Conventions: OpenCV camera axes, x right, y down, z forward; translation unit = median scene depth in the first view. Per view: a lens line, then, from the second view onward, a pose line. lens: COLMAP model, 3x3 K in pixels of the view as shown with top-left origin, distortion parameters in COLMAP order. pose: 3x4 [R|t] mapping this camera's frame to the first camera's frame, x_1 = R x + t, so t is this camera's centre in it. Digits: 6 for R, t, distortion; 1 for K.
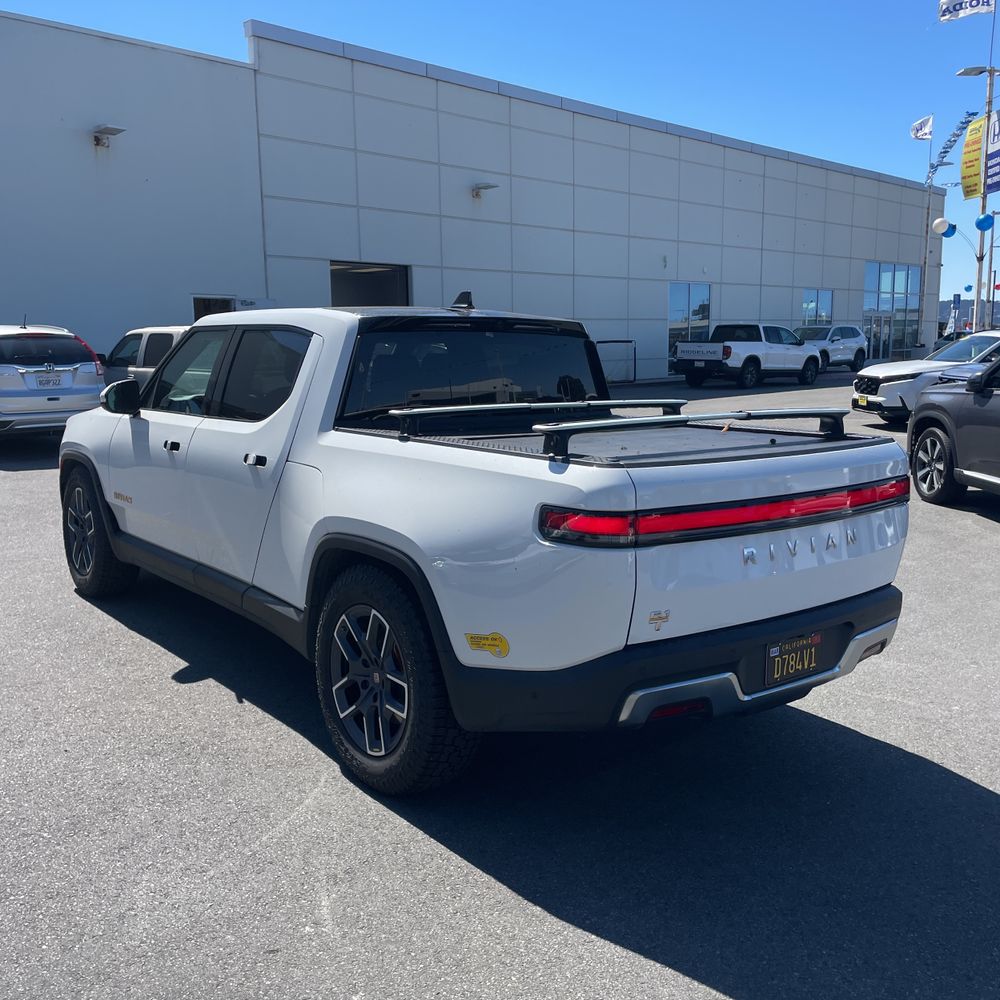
lens RADIAL K [[1001.9, 0, 500.0], [0, 1001.9, 500.0], [0, 0, 1]] dist [0.090454, -0.123124]
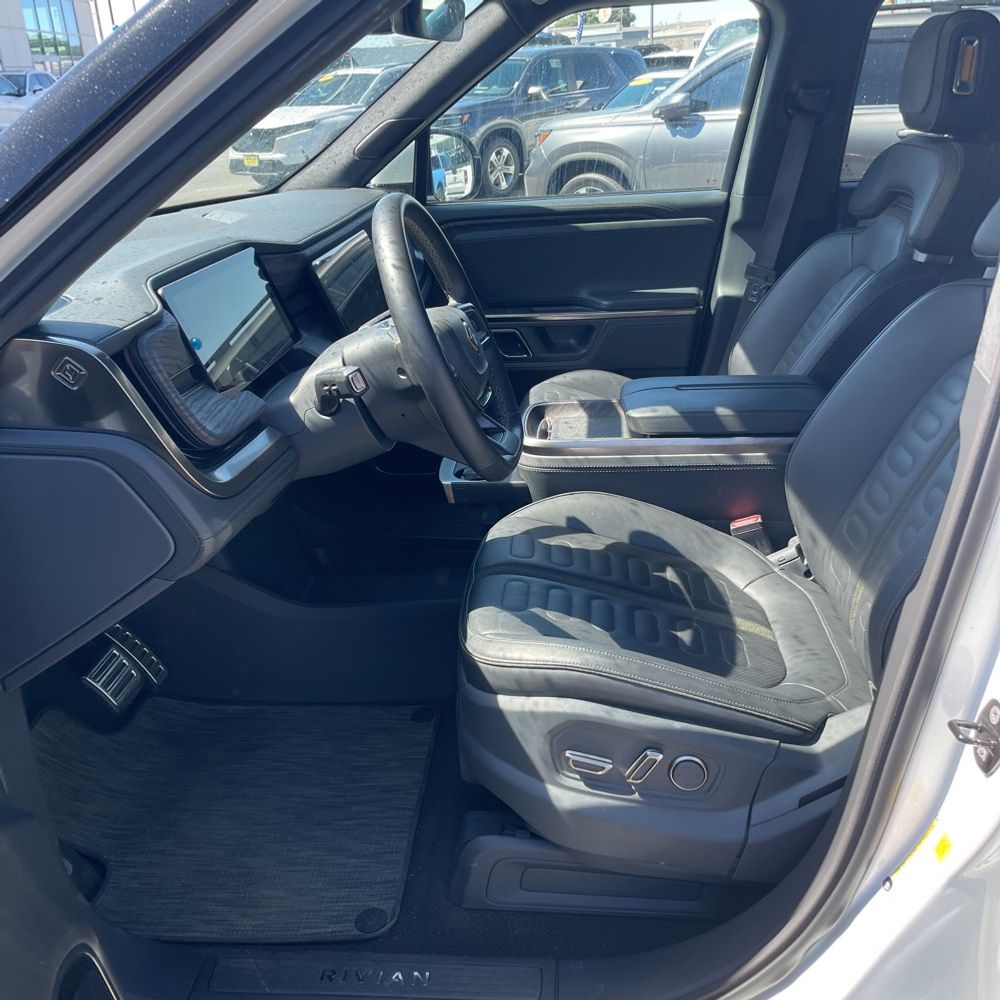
lens RADIAL K [[1001.9, 0, 500.0], [0, 1001.9, 500.0], [0, 0, 1]] dist [0.090454, -0.123124]
pose [[0.681507, -0.306331, 0.664612, -0.479293], [0.153618, 0.947823, 0.279344, -0.125968], [-0.715506, -0.088278, 0.693006, 0.986286]]
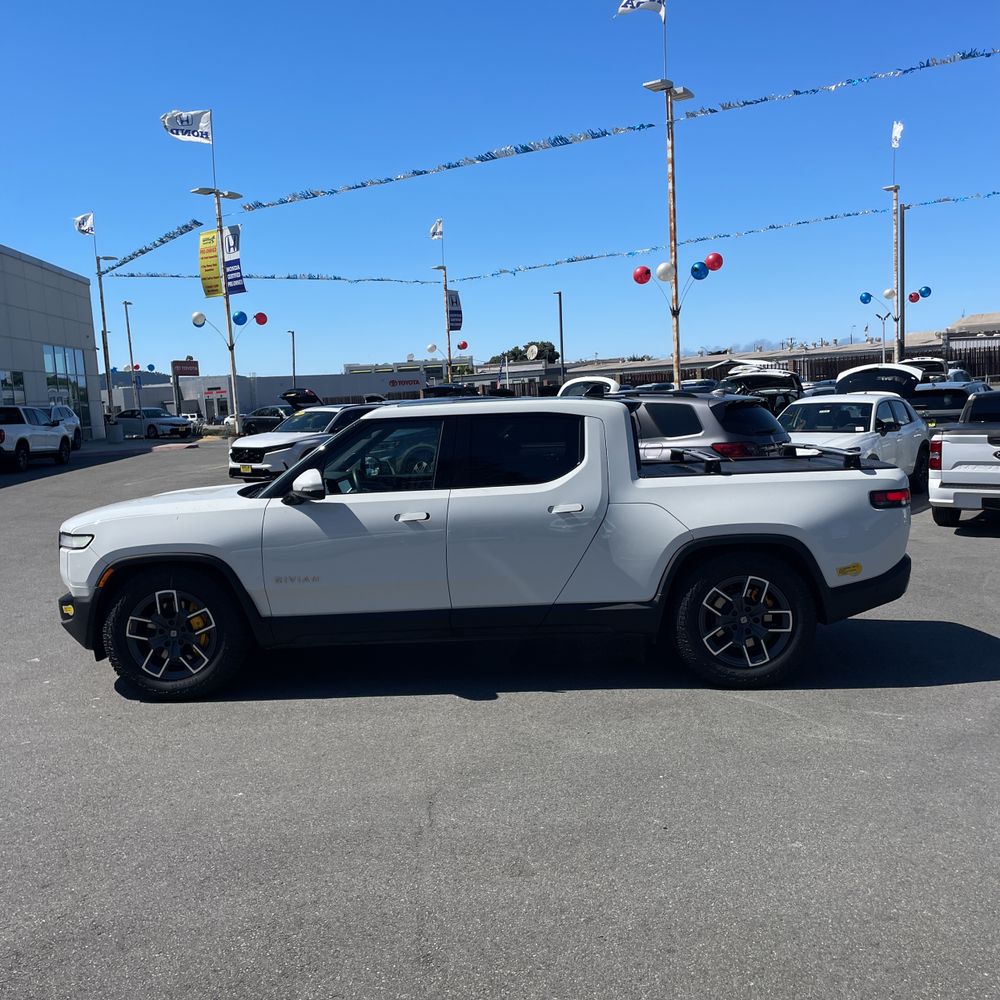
lens RADIAL K [[984.2, 0, 500.0], [0, 984.2, 500.0], [0, 0, 1]] dist [0.101551, -0.145401]
pose [[0.639760, -0.103711, 0.761545, -1.206649], [0.159816, 0.987147, 0.000175, -0.060490], [-0.751775, 0.121595, 0.648112, 0.175199]]
